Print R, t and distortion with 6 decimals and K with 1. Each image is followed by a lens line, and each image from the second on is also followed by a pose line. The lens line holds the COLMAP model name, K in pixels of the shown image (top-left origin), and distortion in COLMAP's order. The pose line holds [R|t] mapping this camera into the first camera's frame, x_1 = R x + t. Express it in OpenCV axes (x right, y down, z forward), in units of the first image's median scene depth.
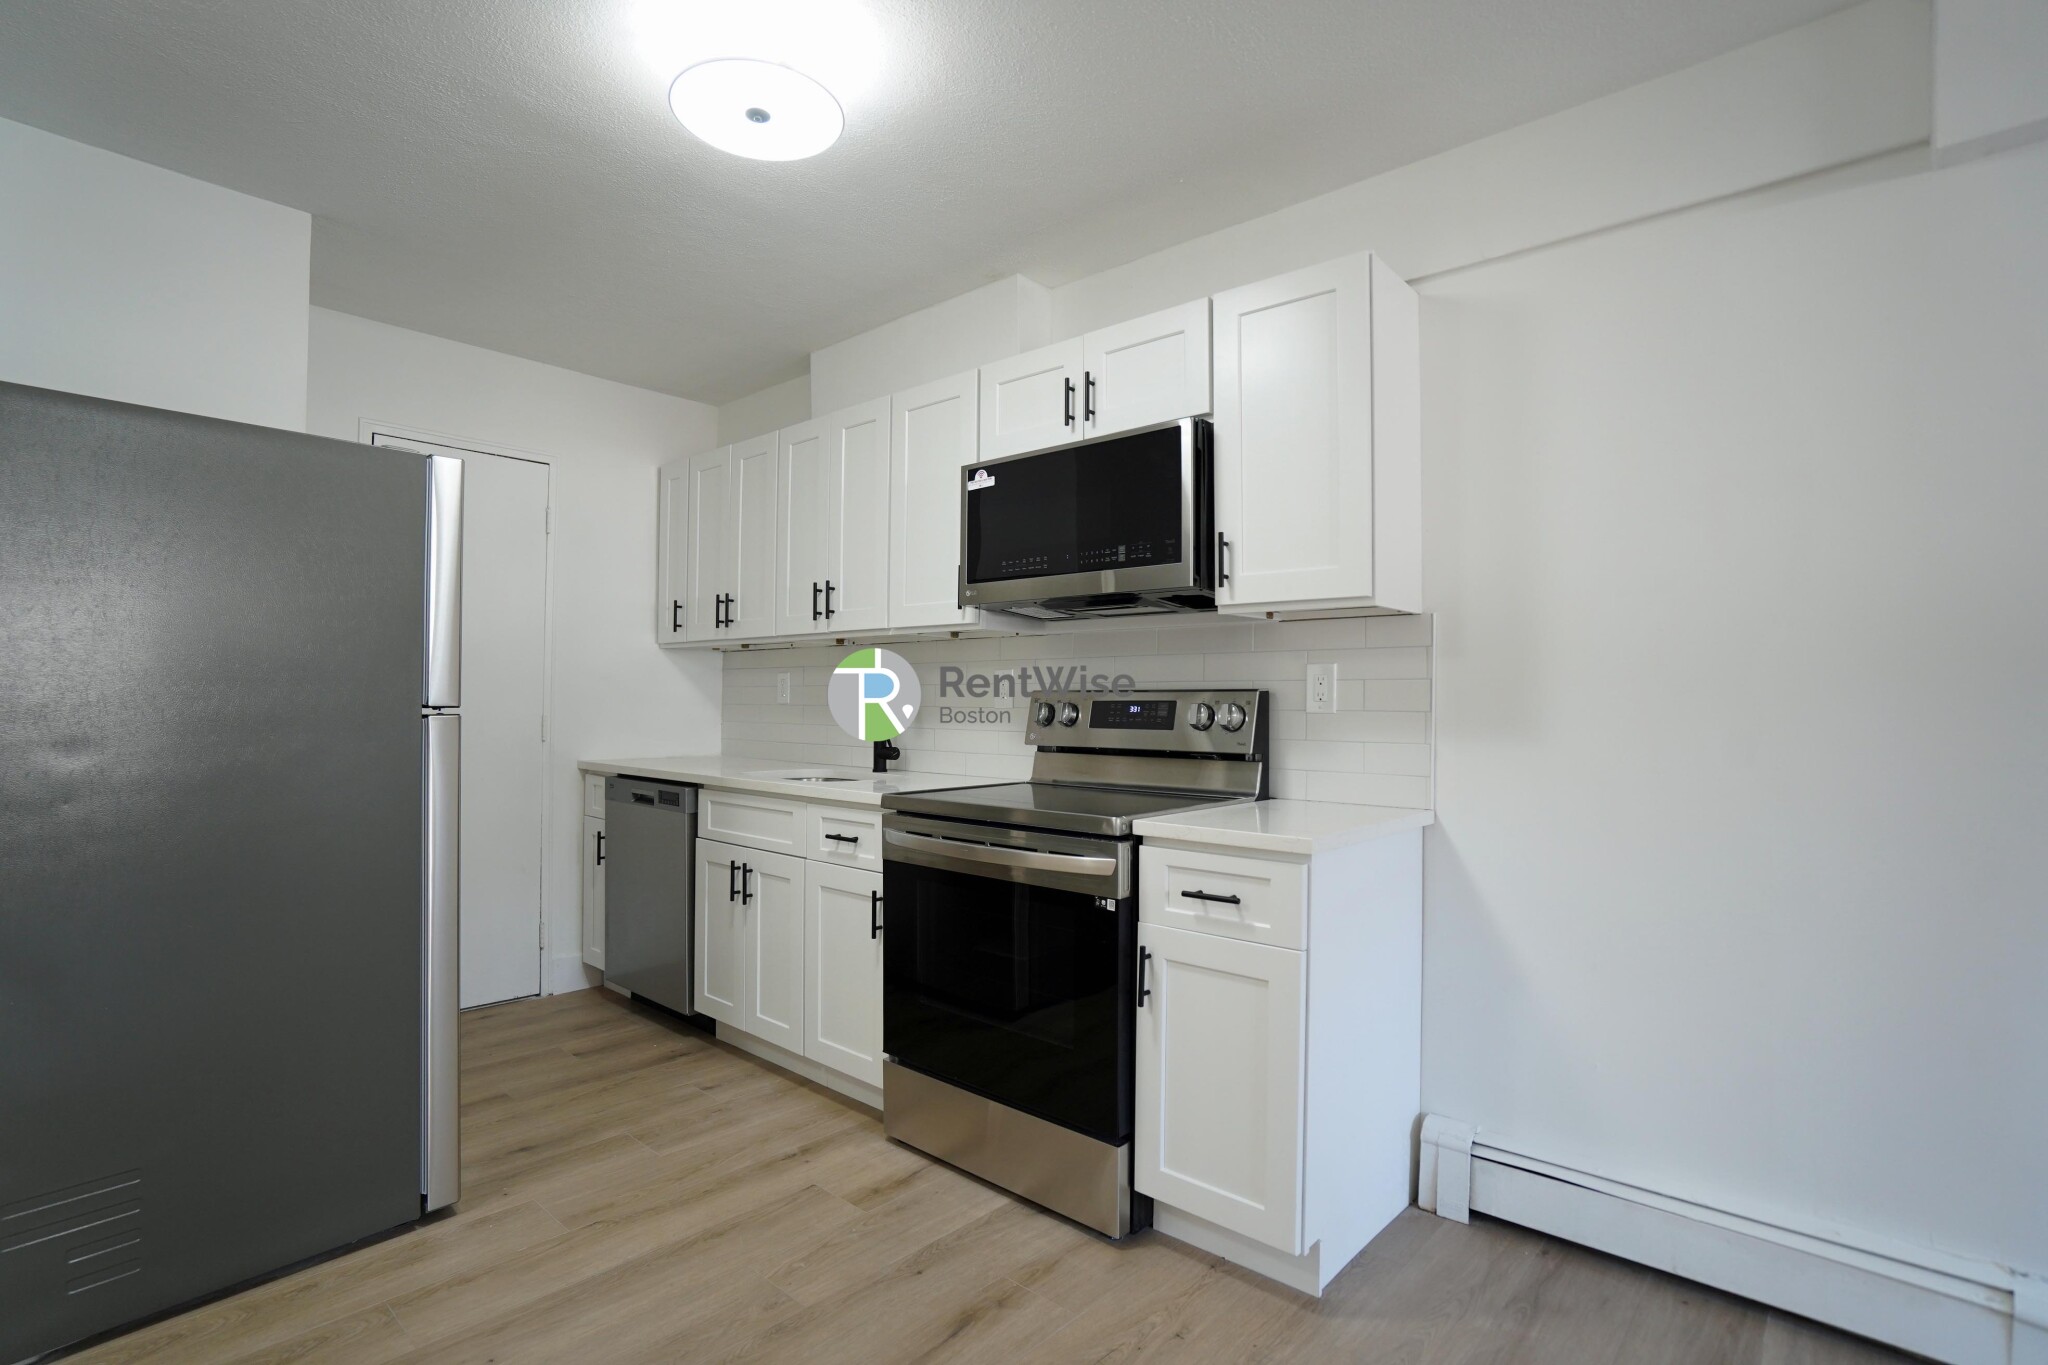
lens RADIAL K [[983.4, 0, 1002.3], [0, 983.4, 690.5], [0, 0, 1]] dist [-0.061431, 0.033148]
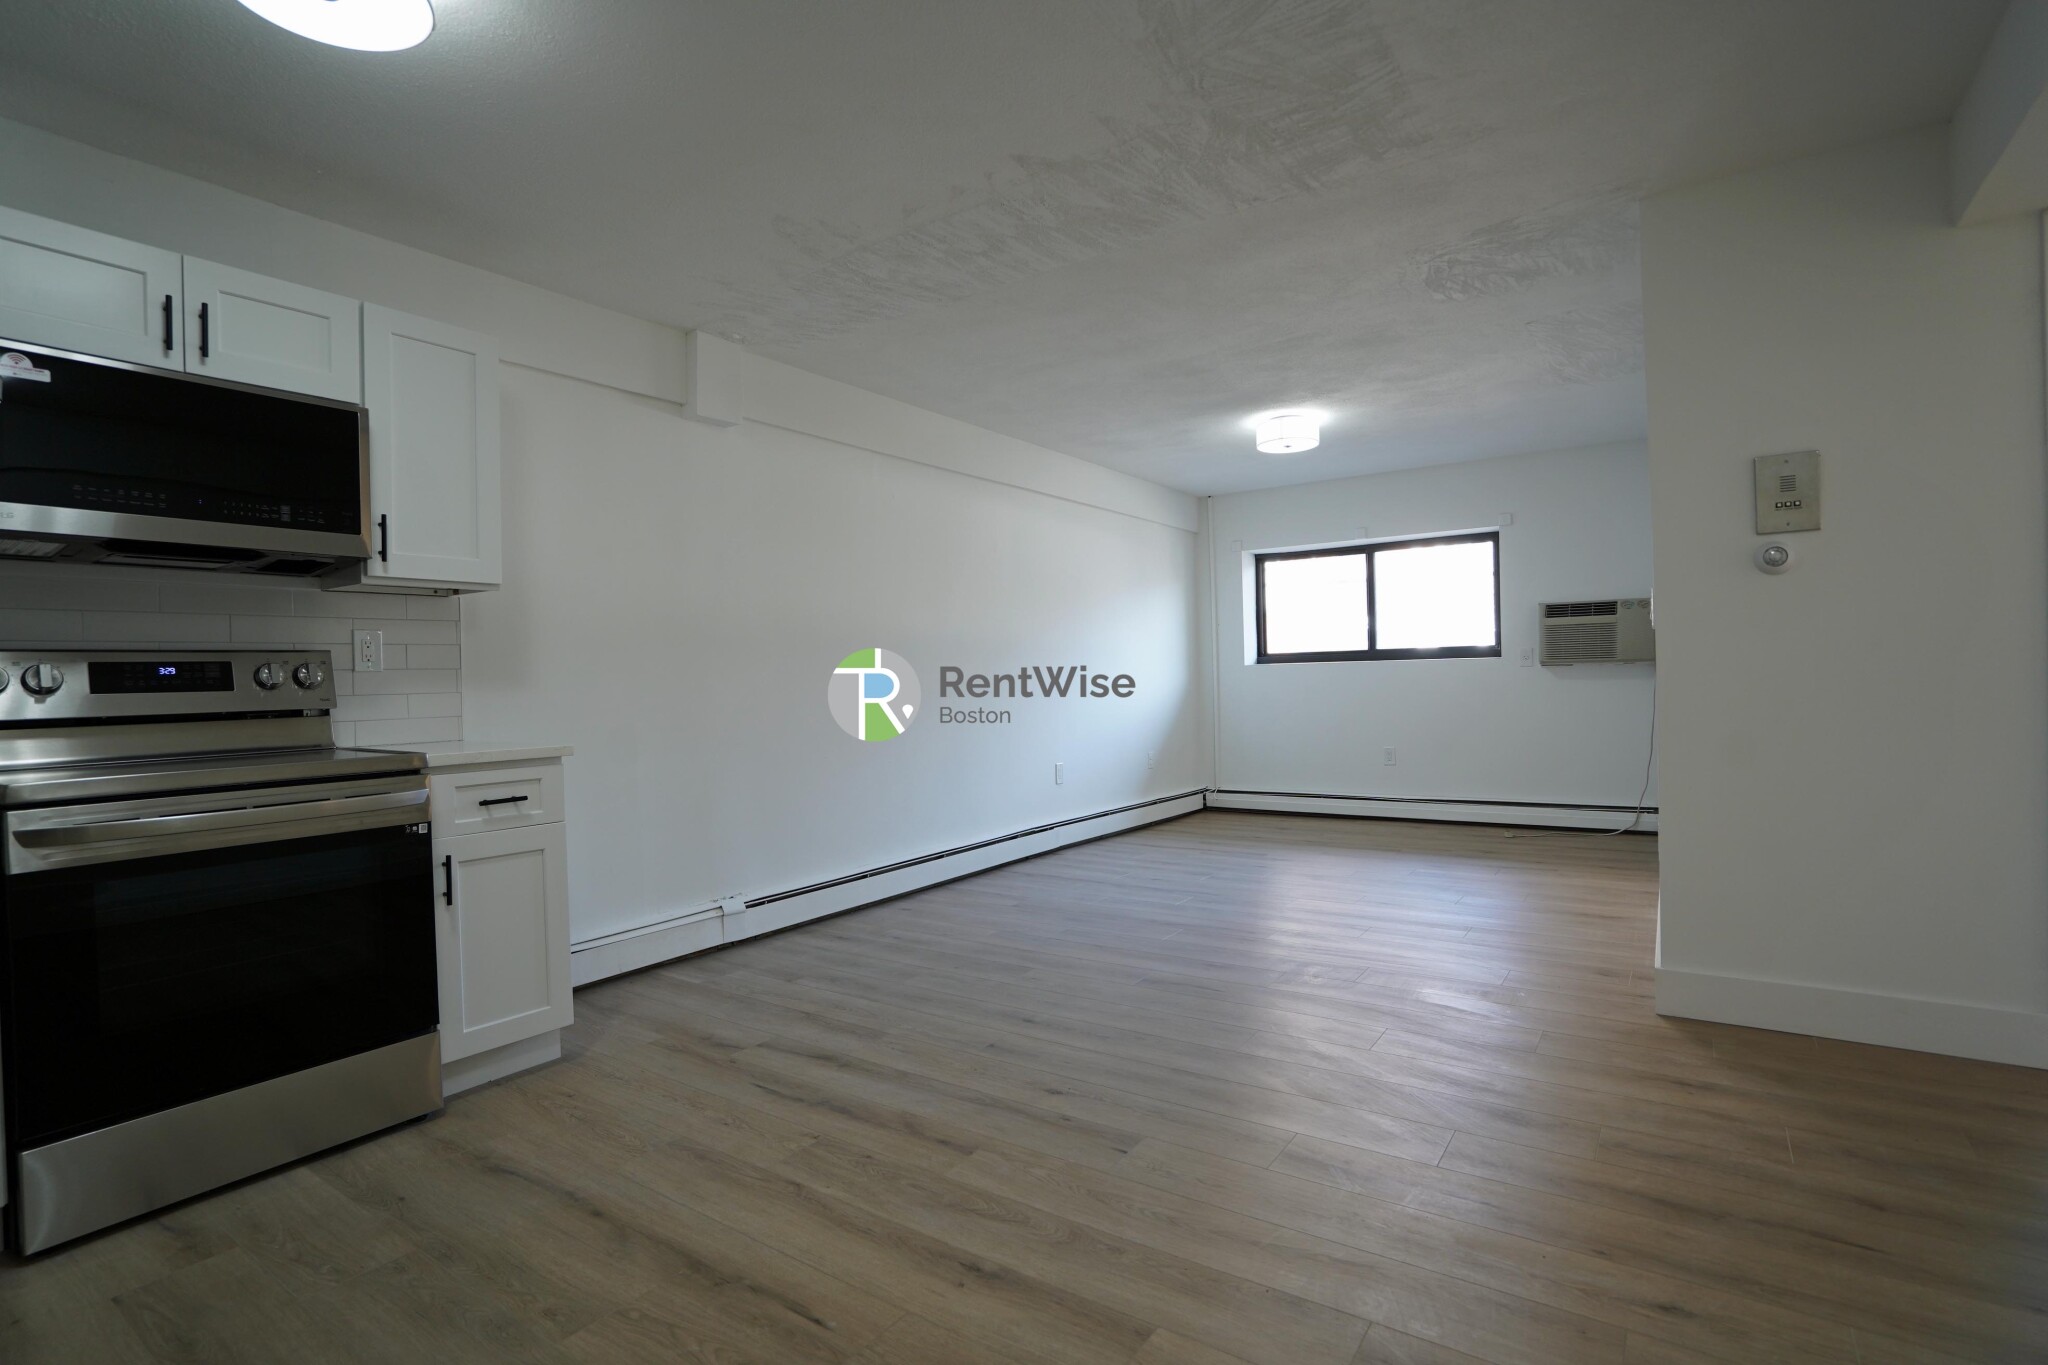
lens RADIAL K [[983.4, 0, 1002.3], [0, 983.4, 690.5], [0, 0, 1]] dist [-0.061431, 0.033148]
pose [[-0.114887, -0.018119, 0.993213, -0.866833], [0.015102, 0.999686, 0.019984, 0.032173], [-0.993264, 0.017295, -0.114577, 0.342794]]
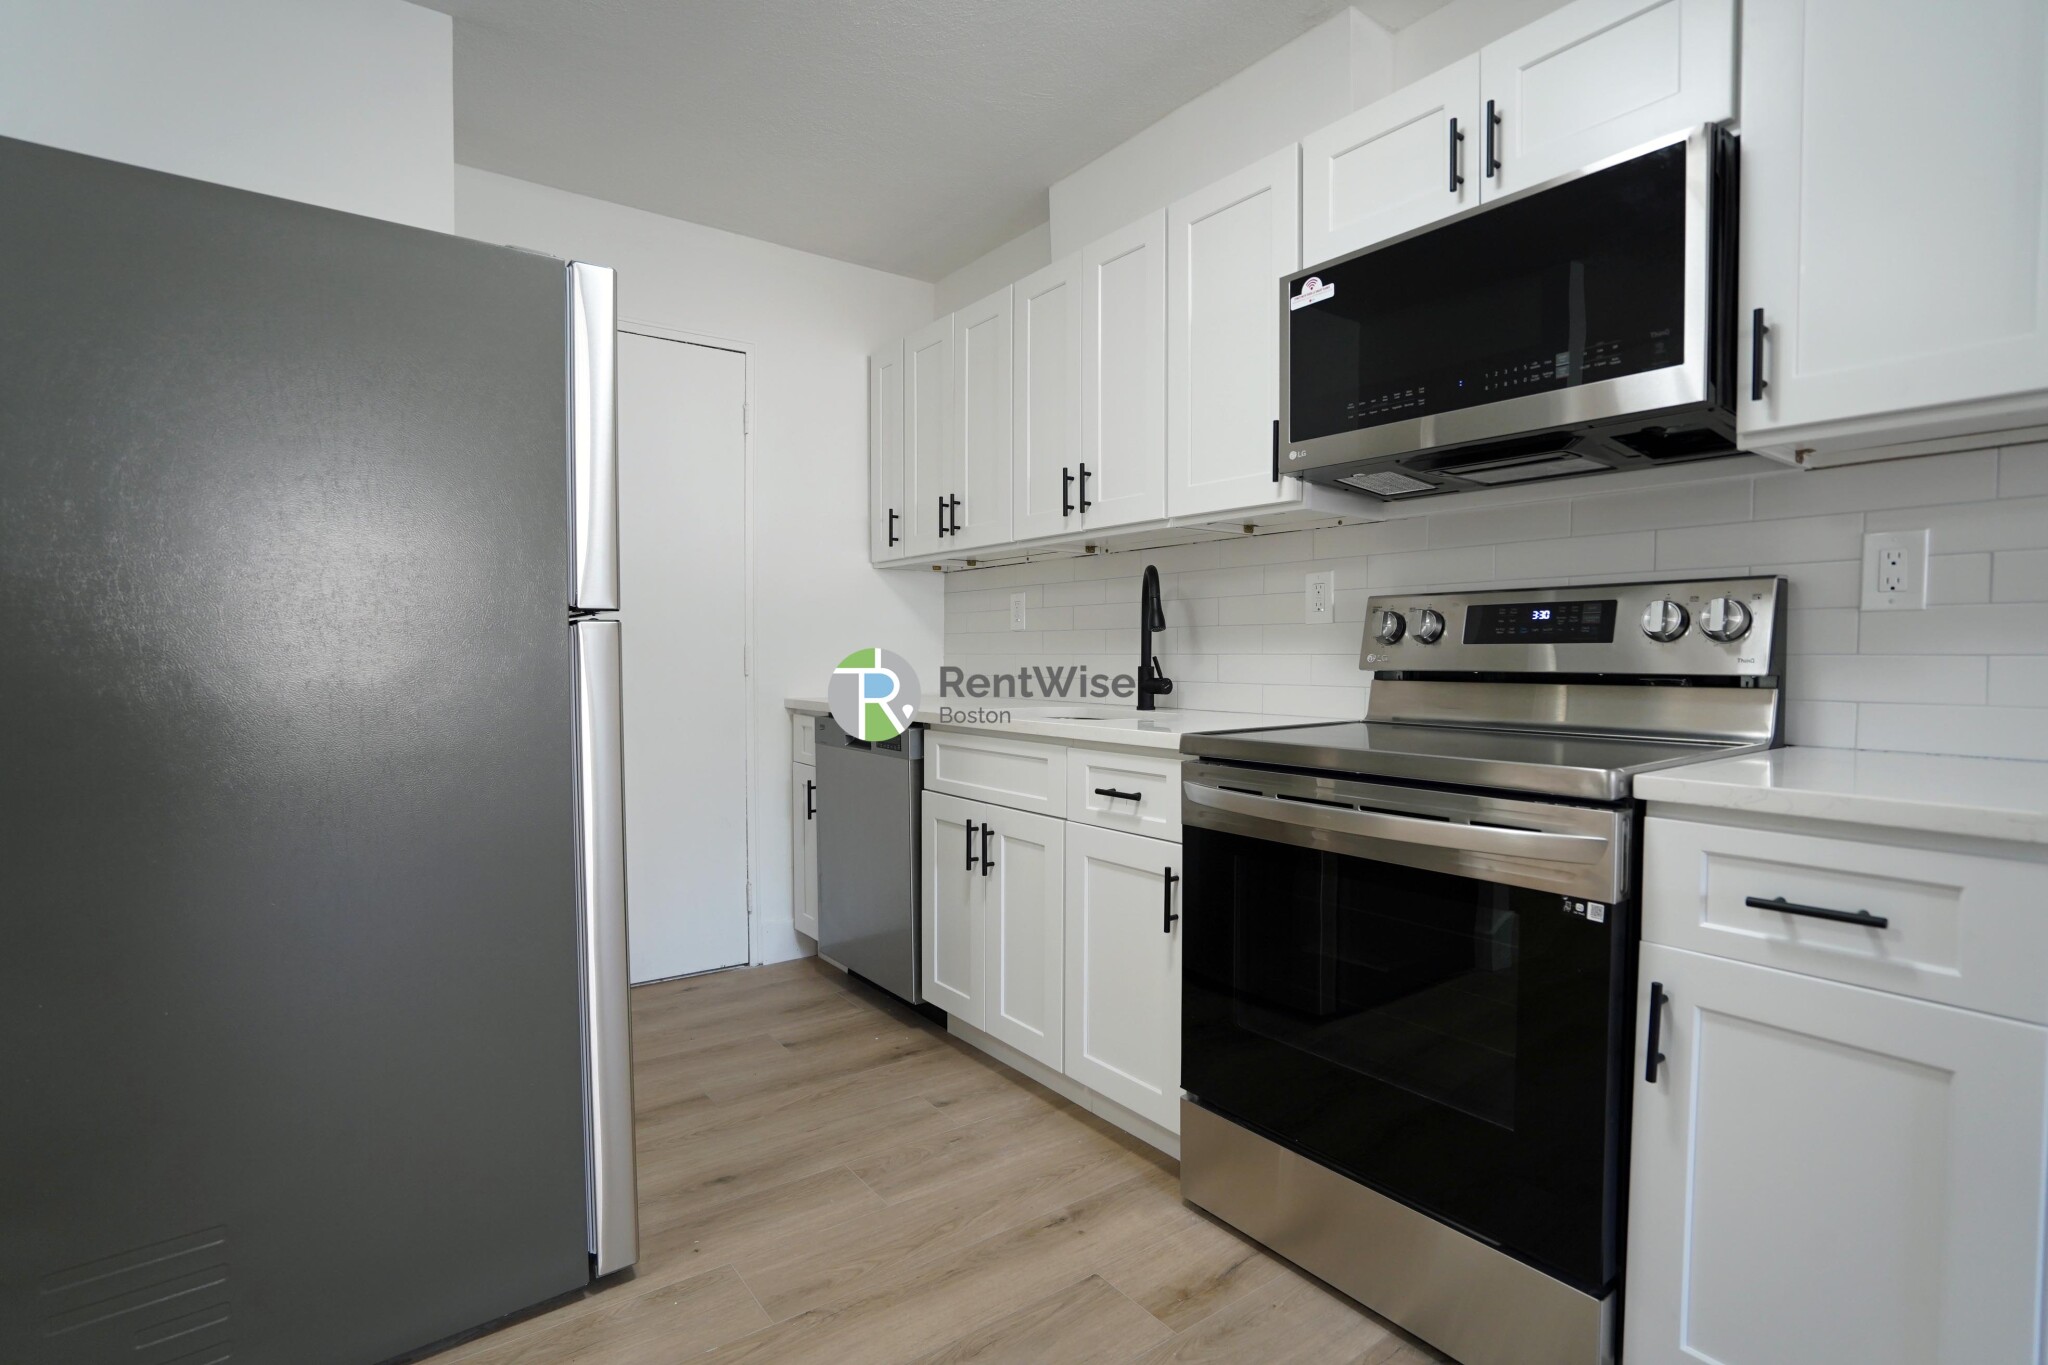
lens RADIAL K [[983.4, 0, 1002.3], [0, 983.4, 690.5], [0, 0, 1]] dist [-0.061431, 0.033148]
pose [[0.979625, -0.001284, -0.200833, -0.102623], [0.011155, 0.998784, 0.048029, 0.036370], [0.200527, -0.049291, 0.978447, 0.265826]]
